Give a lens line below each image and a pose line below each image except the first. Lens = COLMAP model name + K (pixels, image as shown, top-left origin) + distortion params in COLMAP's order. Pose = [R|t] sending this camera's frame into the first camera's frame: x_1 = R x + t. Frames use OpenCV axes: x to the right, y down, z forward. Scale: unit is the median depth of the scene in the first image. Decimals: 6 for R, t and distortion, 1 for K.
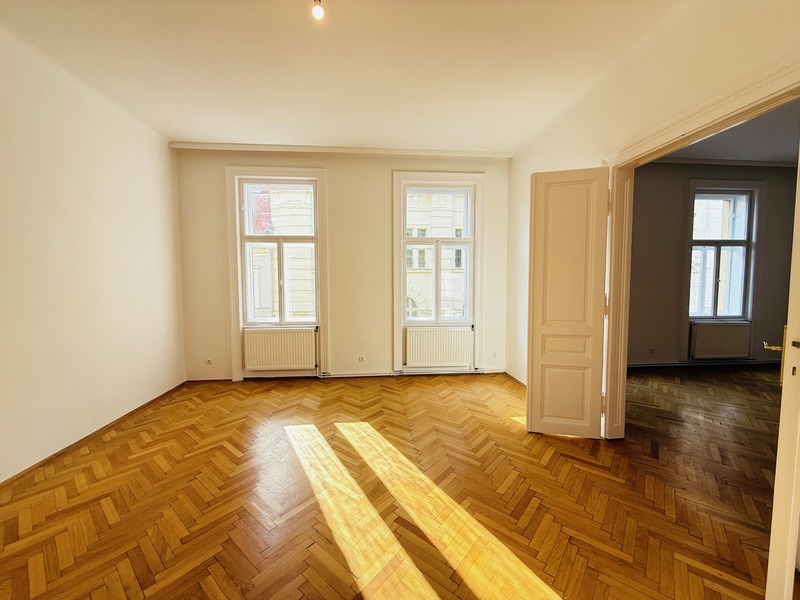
lens RADIAL K [[319.8, 0, 400.0], [0, 319.8, 300.0], [0, 0, 1]] dist [0.000069, 0.000321]
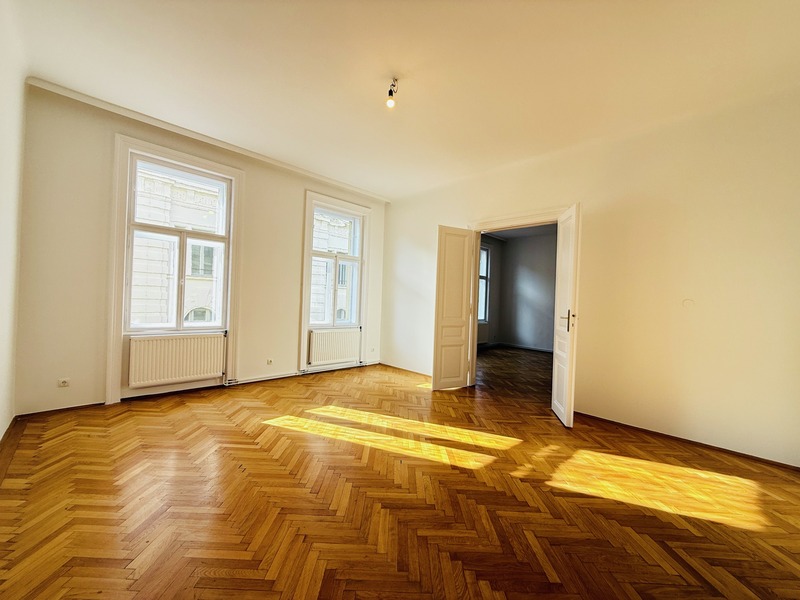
lens RADIAL K [[319.8, 0, 400.0], [0, 319.8, 300.0], [0, 0, 1]] dist [0.000069, 0.000321]
pose [[0.767923, 0.033224, 0.639680, -0.484516], [-0.002252, 0.998788, -0.049172, 0.037736], [-0.640538, 0.036320, 0.767067, -0.058265]]
